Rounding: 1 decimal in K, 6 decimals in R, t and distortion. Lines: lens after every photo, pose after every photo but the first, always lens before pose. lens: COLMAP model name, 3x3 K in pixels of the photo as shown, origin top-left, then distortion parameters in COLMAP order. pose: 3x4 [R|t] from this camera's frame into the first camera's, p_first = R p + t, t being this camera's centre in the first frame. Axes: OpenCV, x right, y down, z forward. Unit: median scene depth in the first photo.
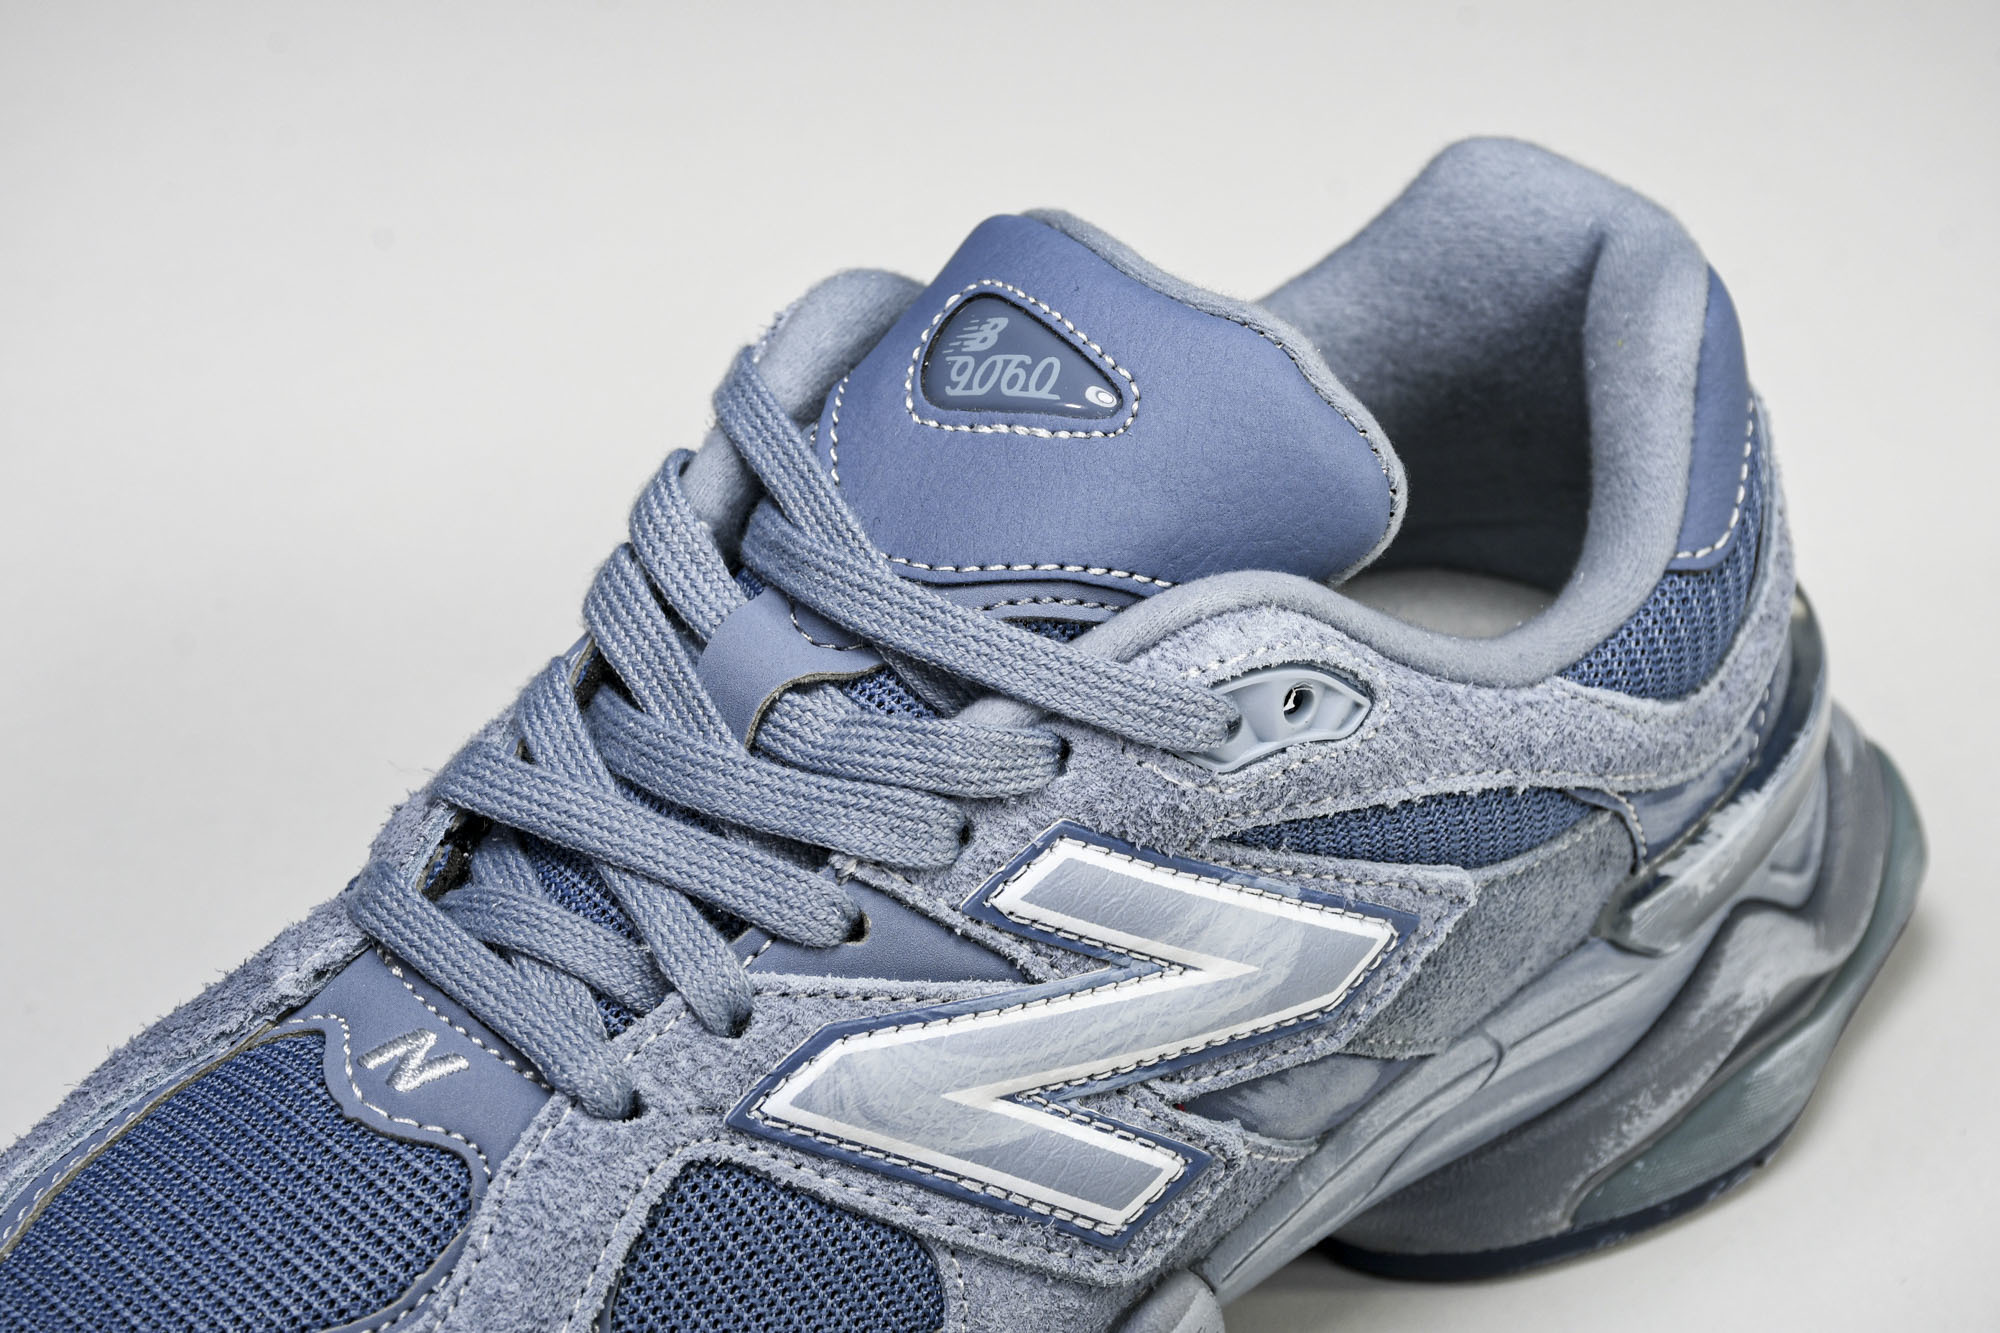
lens RADIAL K [[5625.9, 0, 1000.0], [0, 5625.9, 666.5], [0, 0, 1]] dist [0.598924, -0.369226]
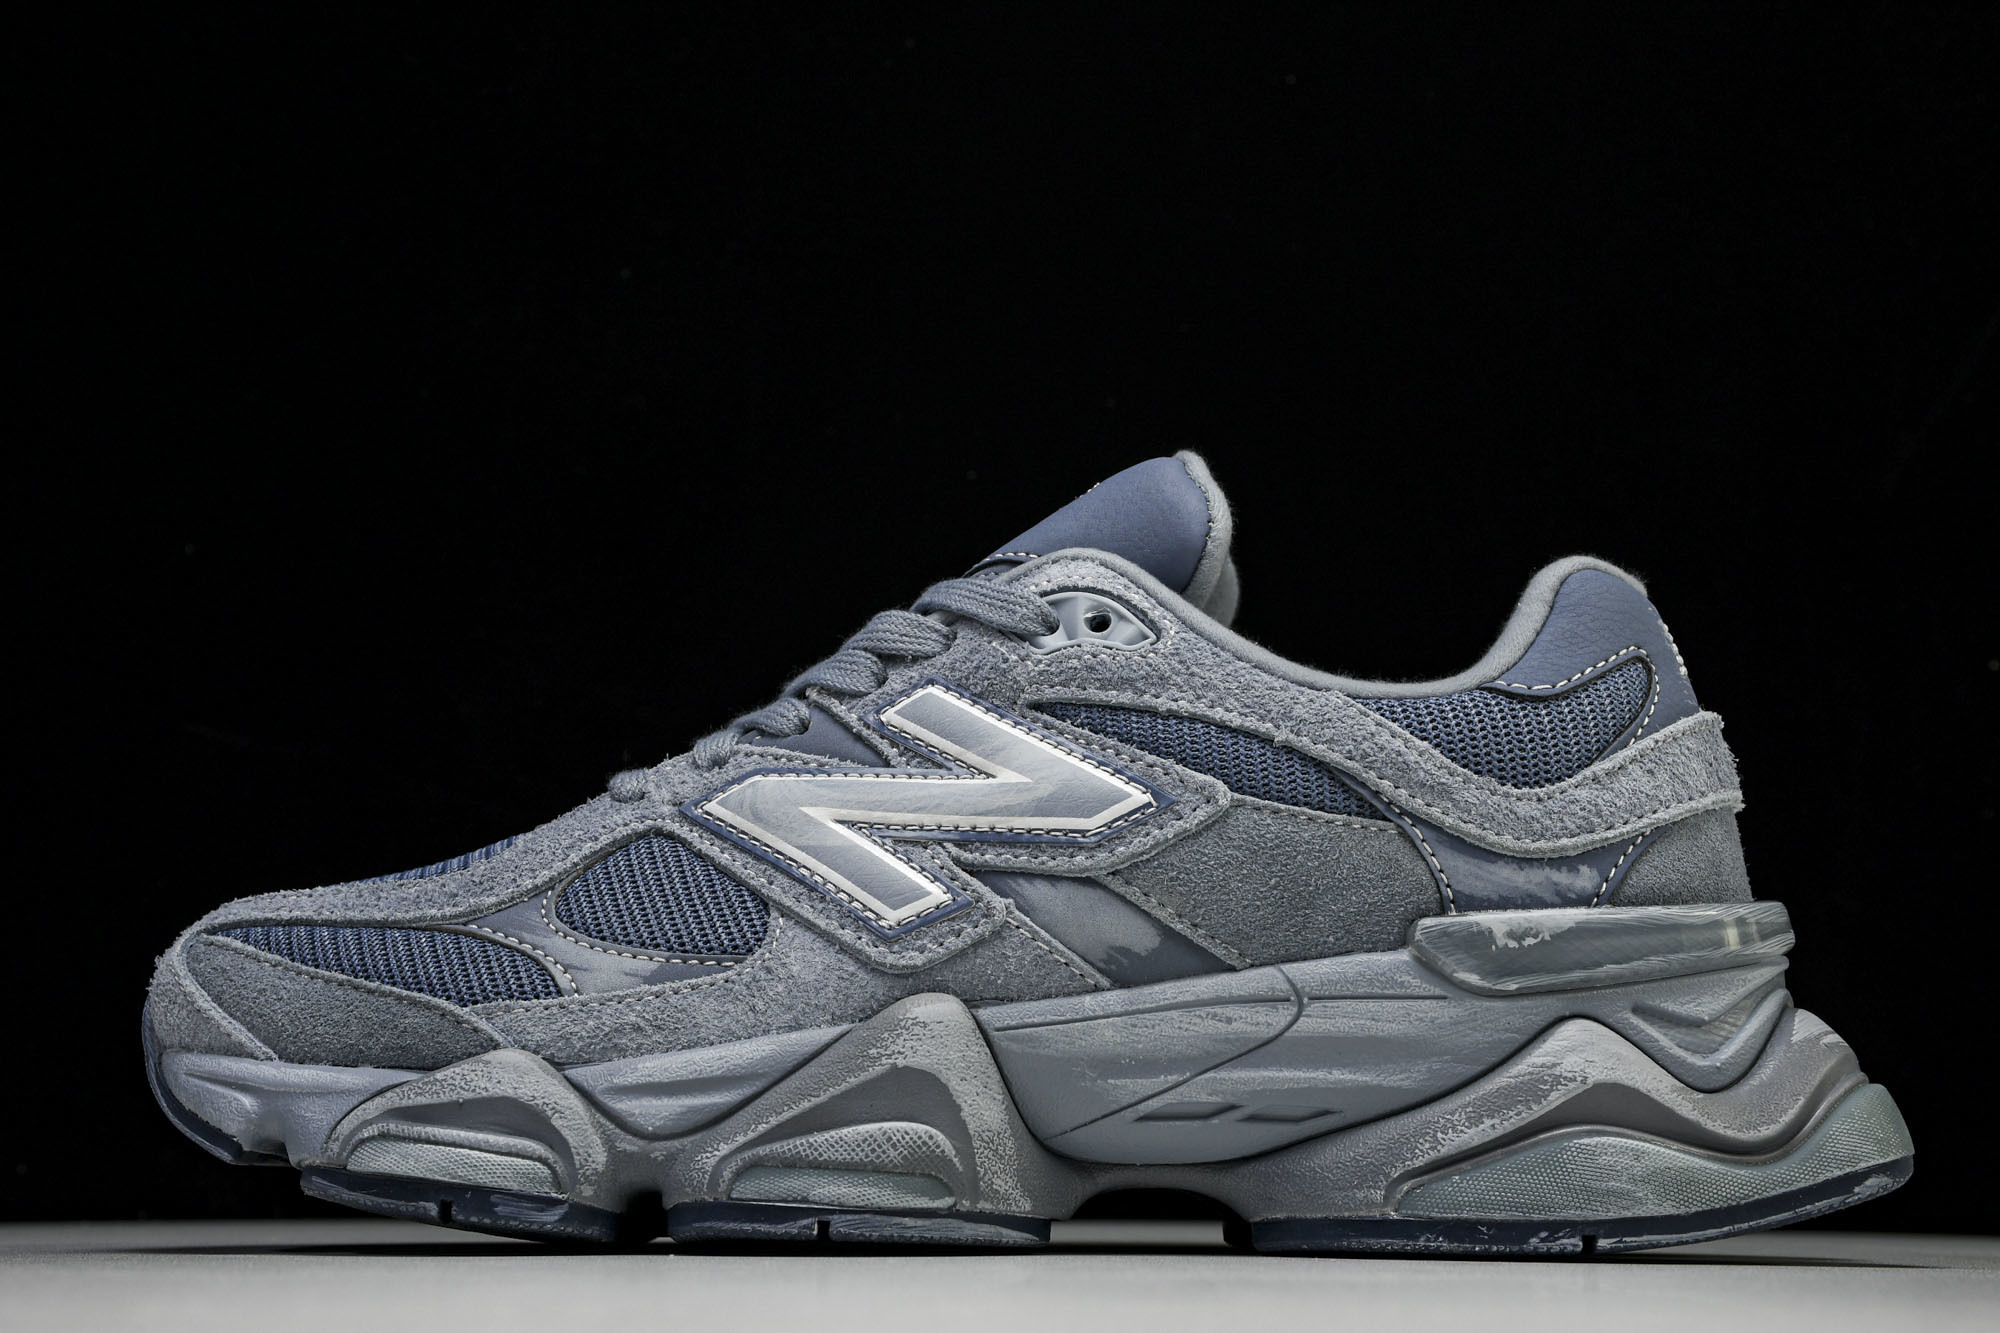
lens RADIAL K [[3525.3, 0, 1000.0], [0, 3525.3, 666.5], [0, 0, 1]] dist [0.185314, 0.012160]
pose [[0.726129, -0.114538, -0.677951, 0.672459], [-0.384299, 0.750016, -0.538322, 0.534024], [0.570132, 0.651427, 0.500592, 0.524035]]
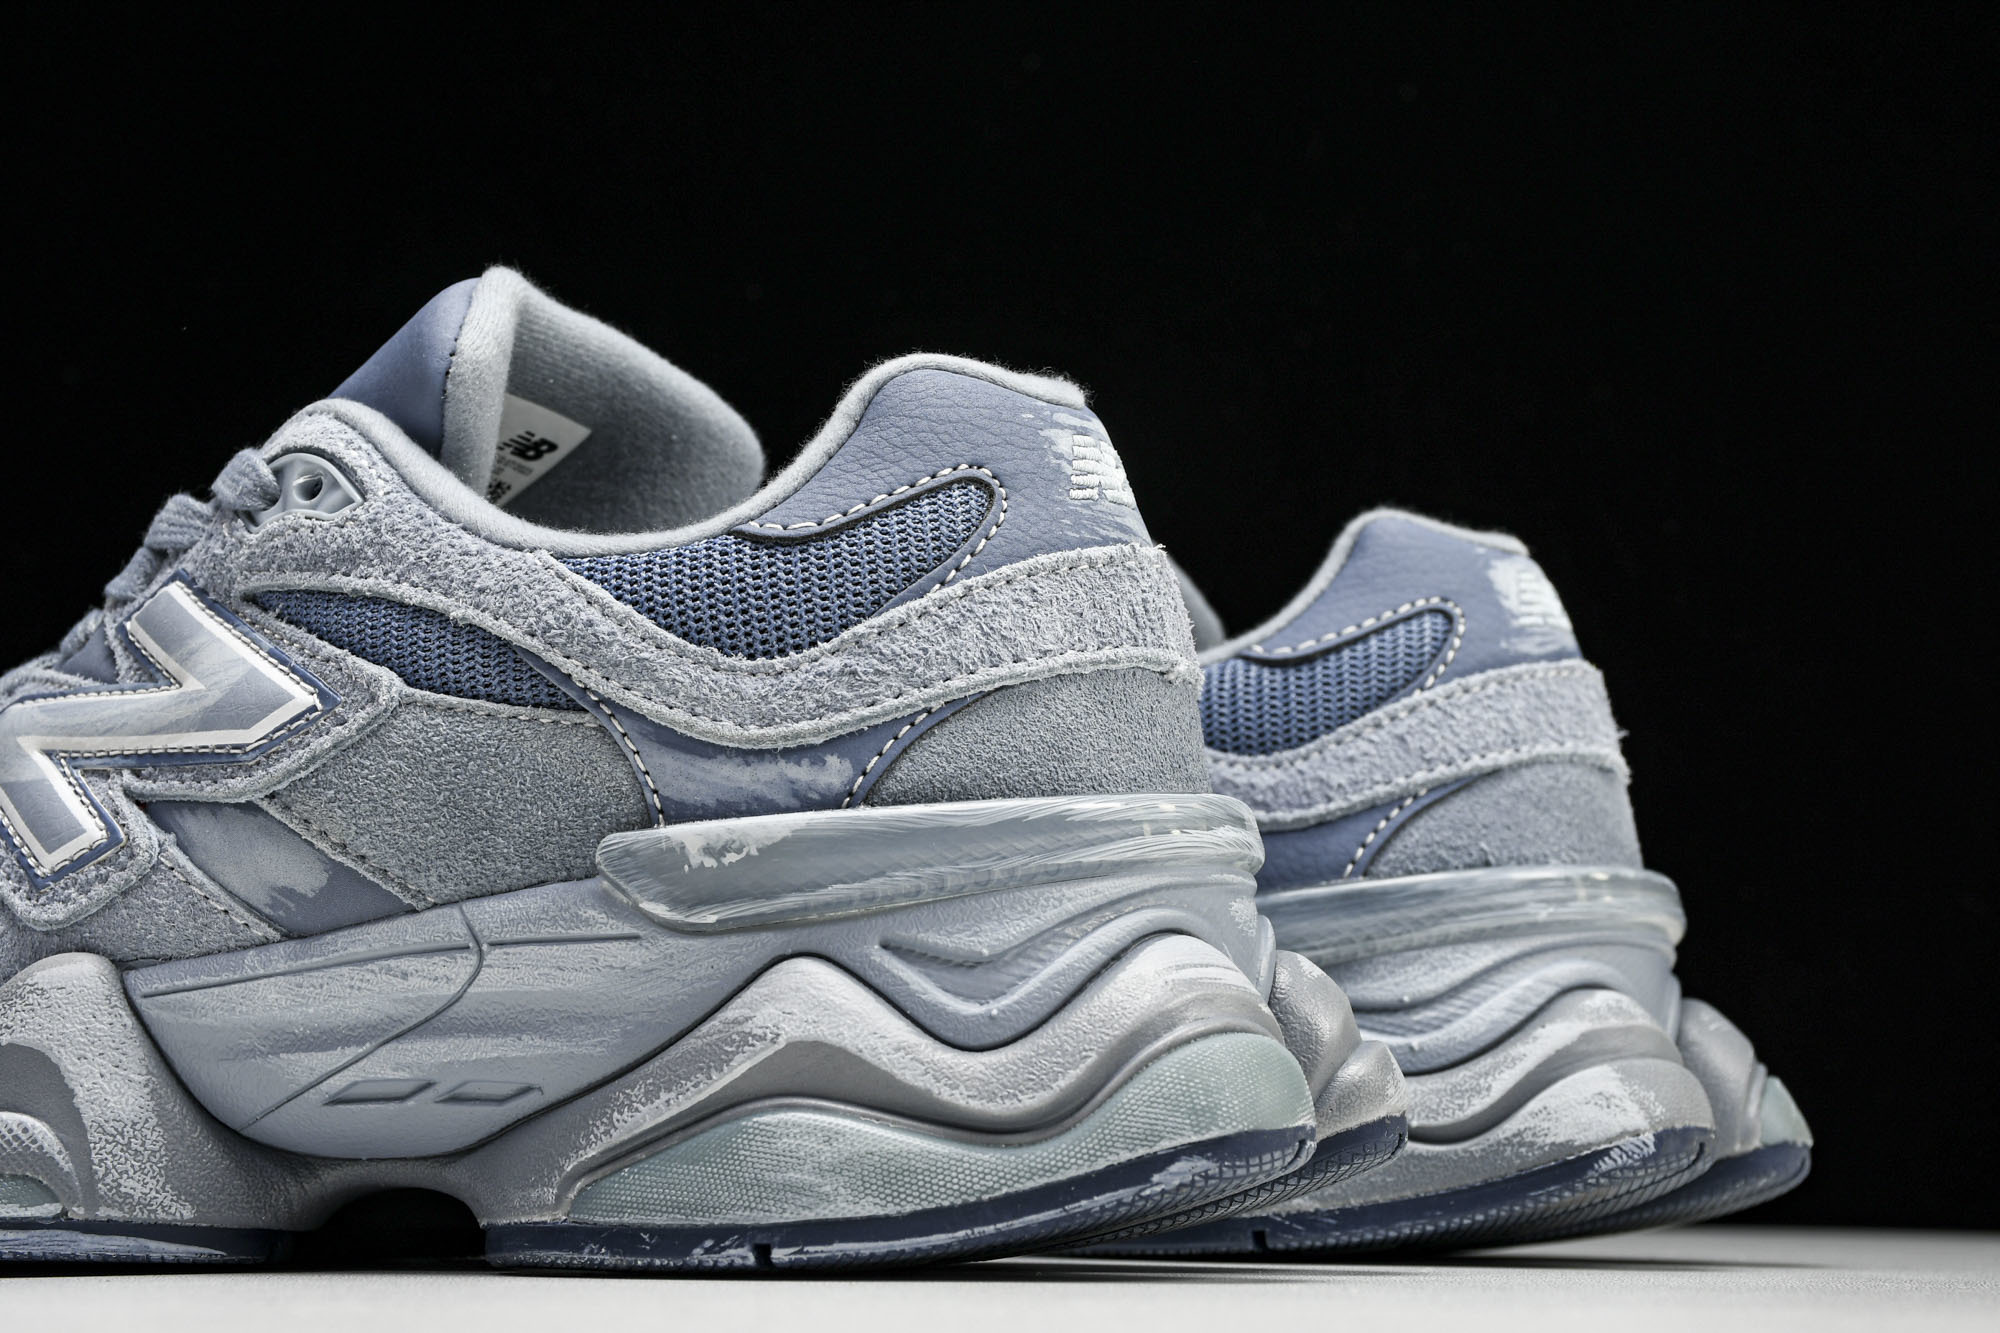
lens RADIAL K [[3525.3, 0, 1000.0], [0, 3525.3, 666.5], [0, 0, 1]] dist [0.185314, 0.012160]
pose [[0.375813, -0.153183, -0.913947, 0.803265], [-0.525560, 0.777064, -0.346350, 0.223929], [0.763250, 0.610497, 0.211524, 0.978910]]
